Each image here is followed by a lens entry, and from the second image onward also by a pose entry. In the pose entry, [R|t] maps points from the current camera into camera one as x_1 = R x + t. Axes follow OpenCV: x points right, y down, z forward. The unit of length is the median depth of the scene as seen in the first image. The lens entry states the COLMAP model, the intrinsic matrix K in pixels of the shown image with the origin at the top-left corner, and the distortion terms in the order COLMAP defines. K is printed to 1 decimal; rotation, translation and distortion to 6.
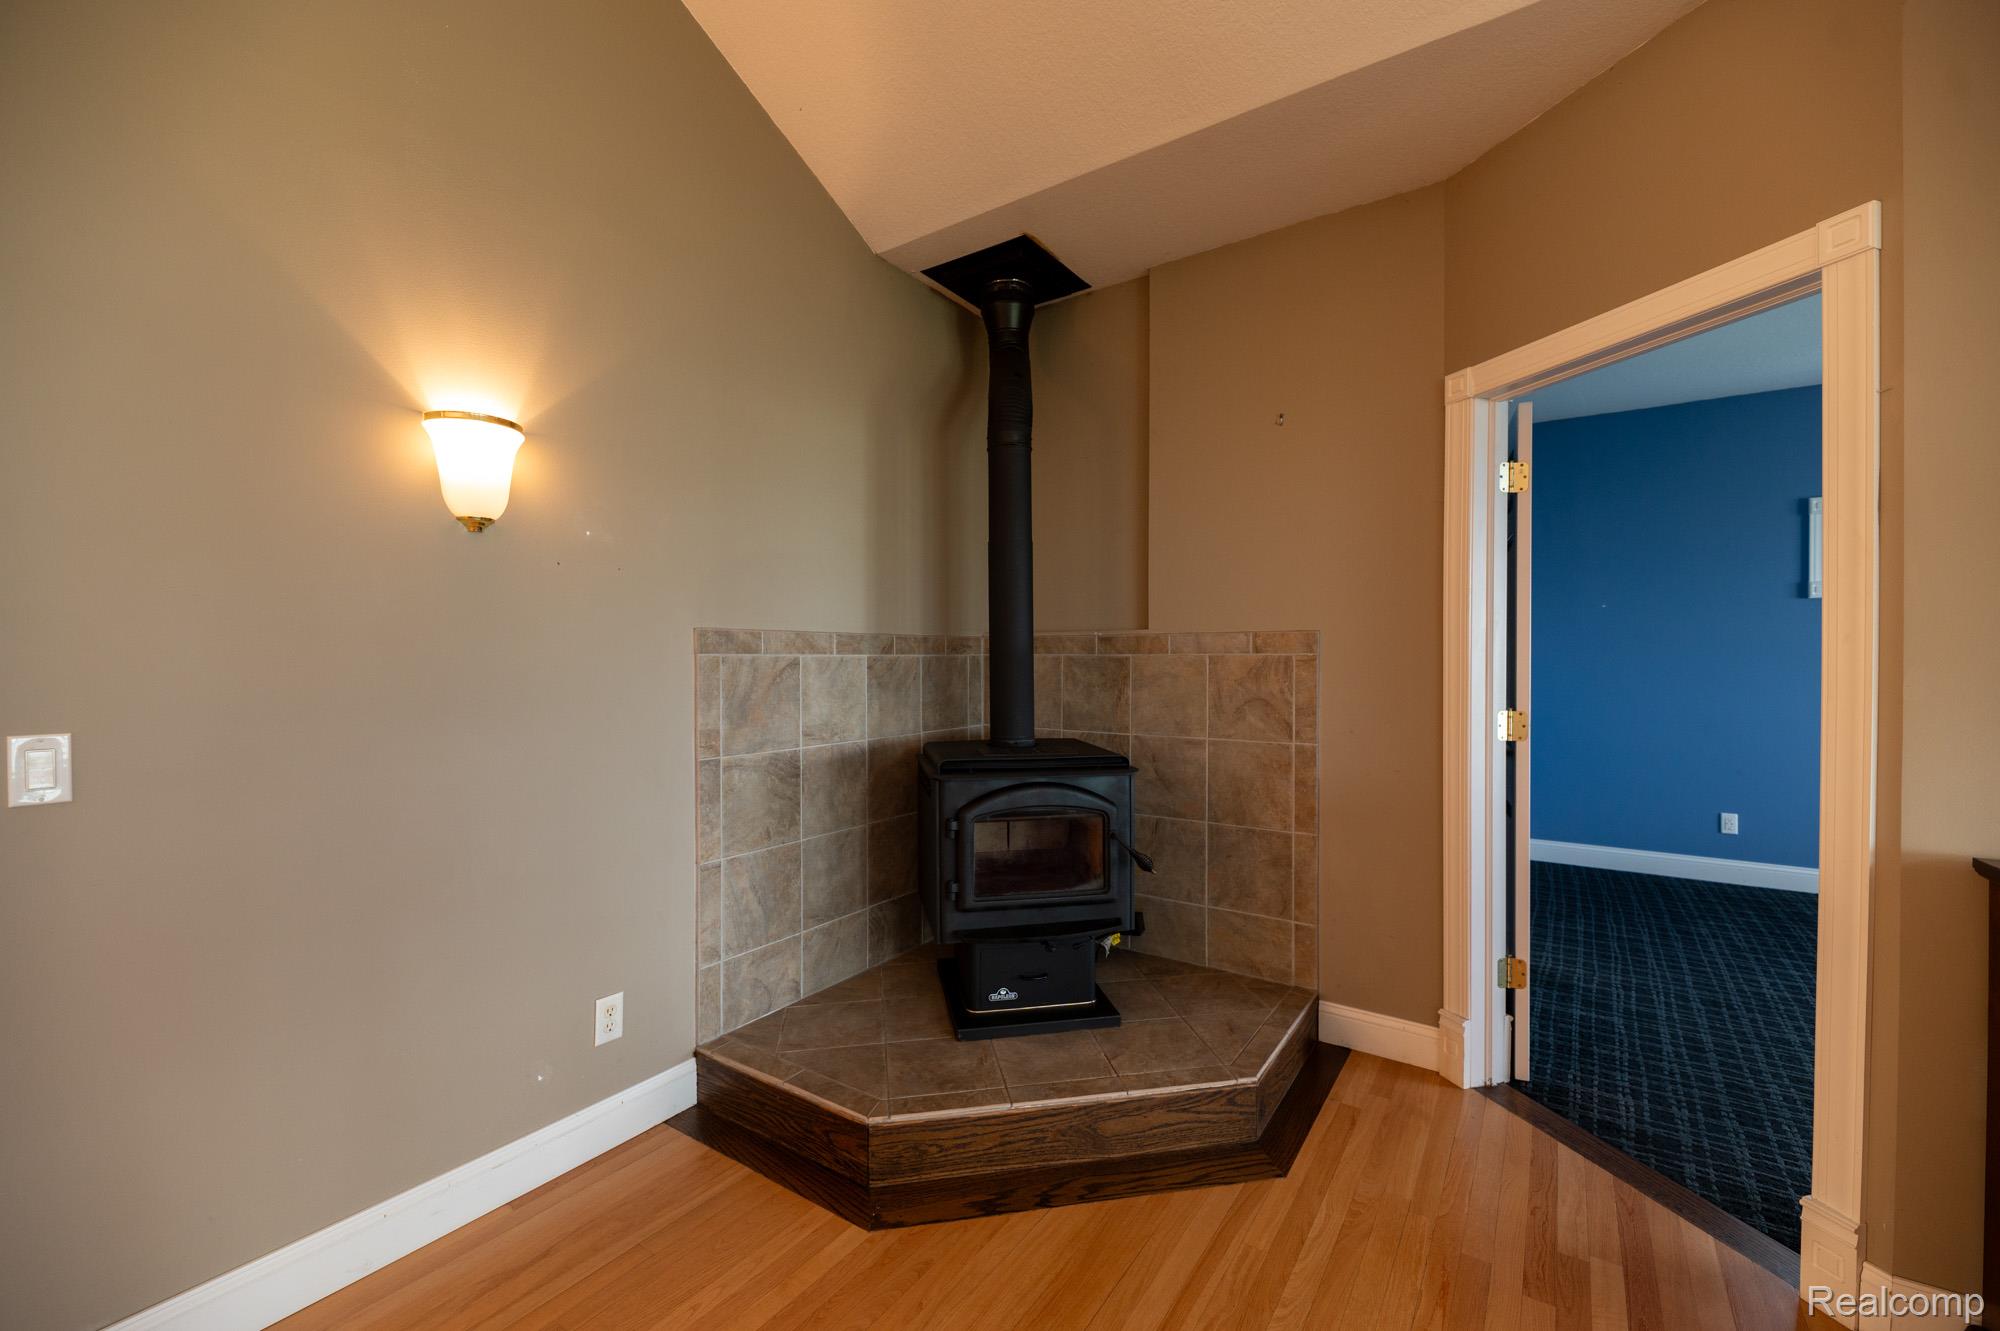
lens RADIAL K [[805.2, 0, 1005.4], [0, 805.2, 666.1], [0, 0, 1]] dist [0.000689, -0.003894]
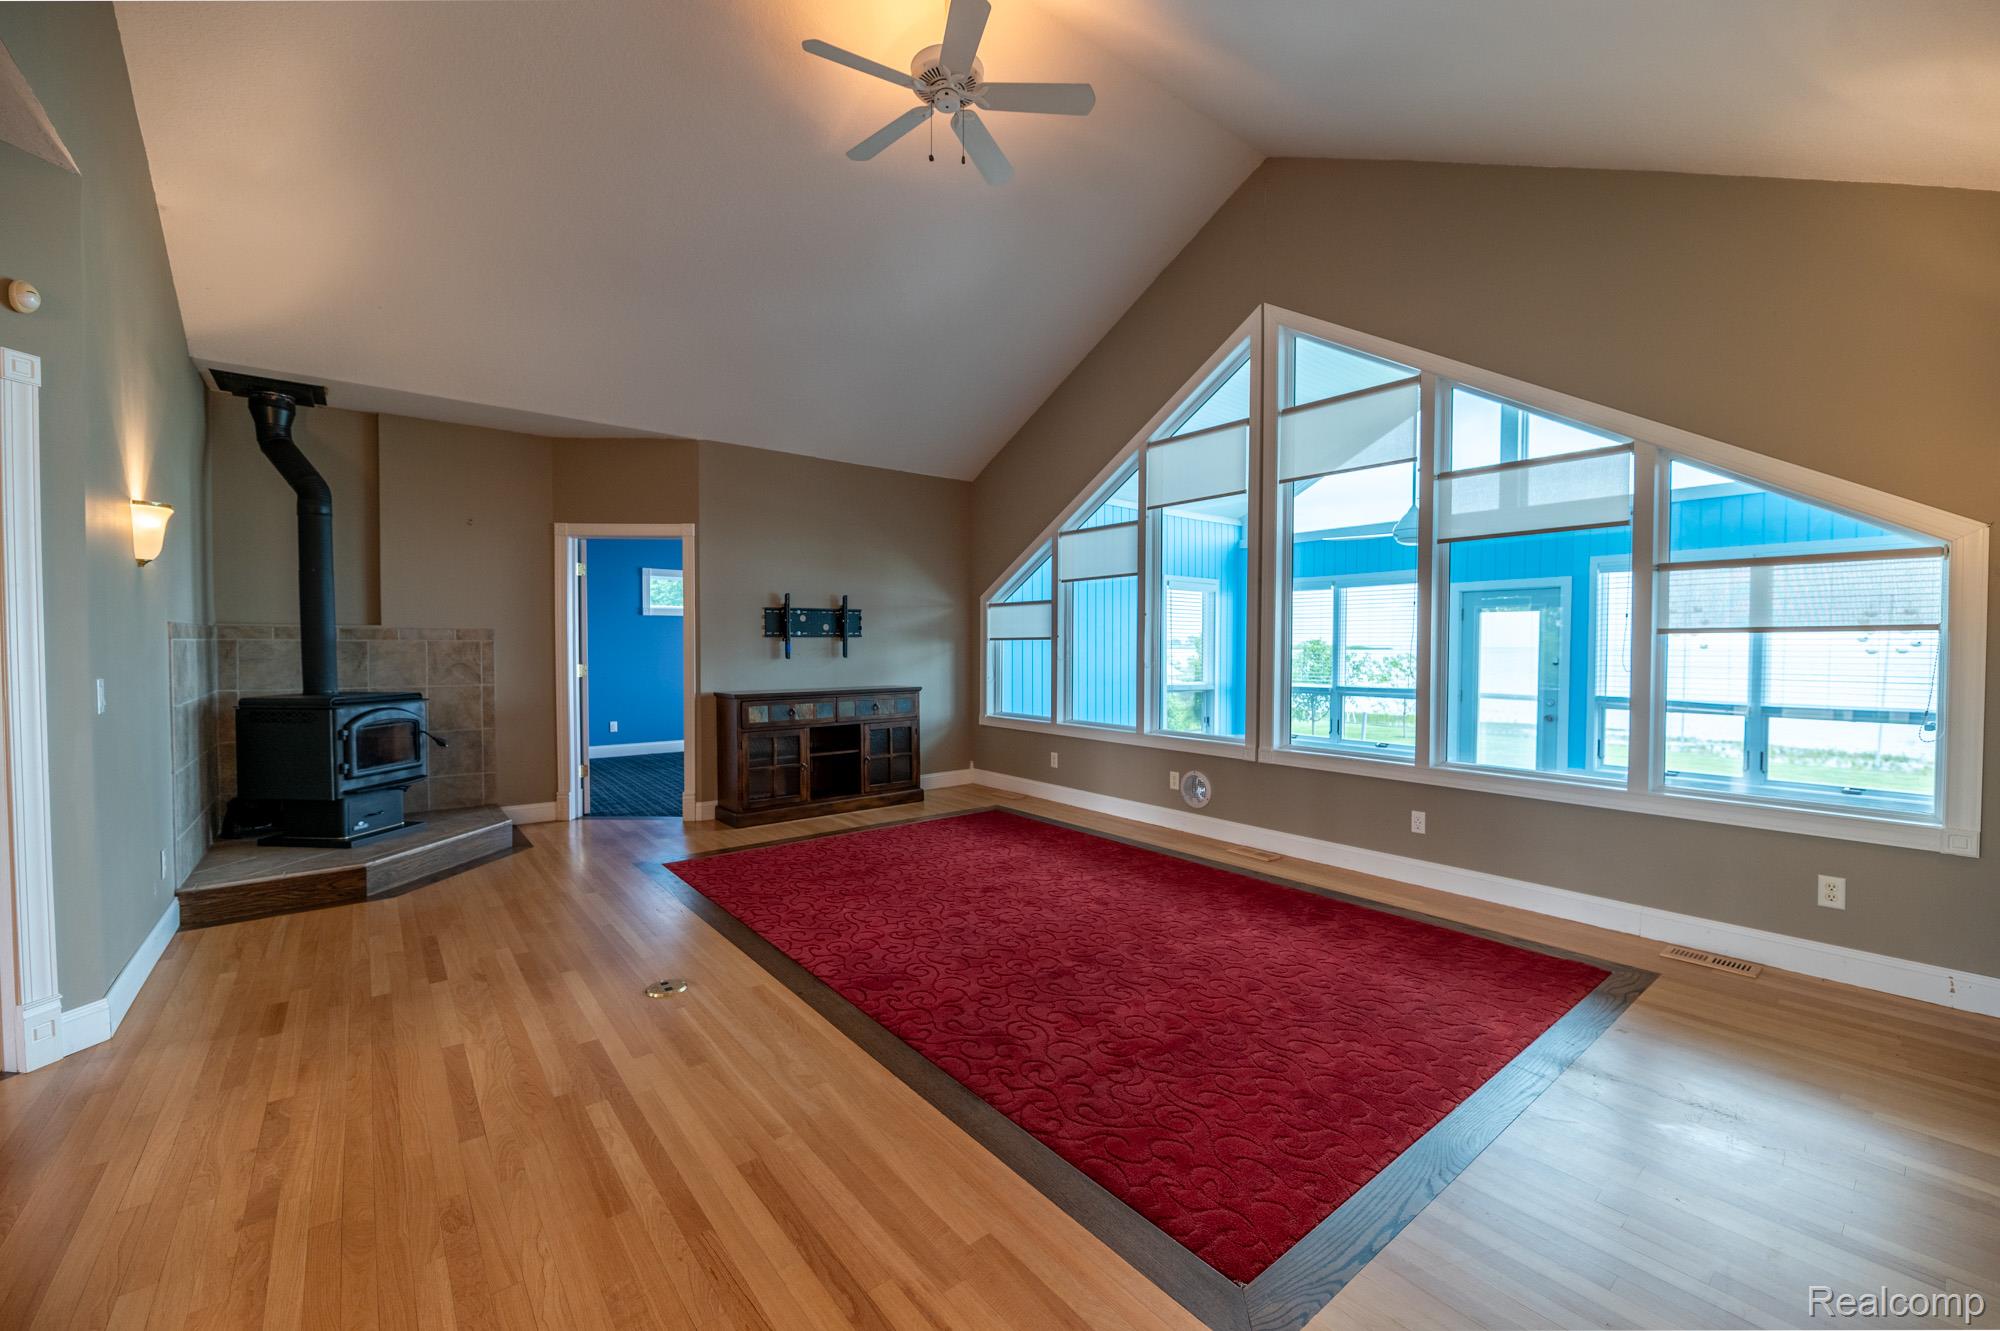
lens RADIAL K [[805.2, 0, 1005.4], [0, 805.2, 666.1], [0, 0, 1]] dist [0.000689, -0.003894]
pose [[0.293606, -0.023903, 0.955627, -1.266702], [0.005927, 0.999714, 0.023185, 0.010465], [-0.955908, -0.001144, 0.293664, -0.907373]]
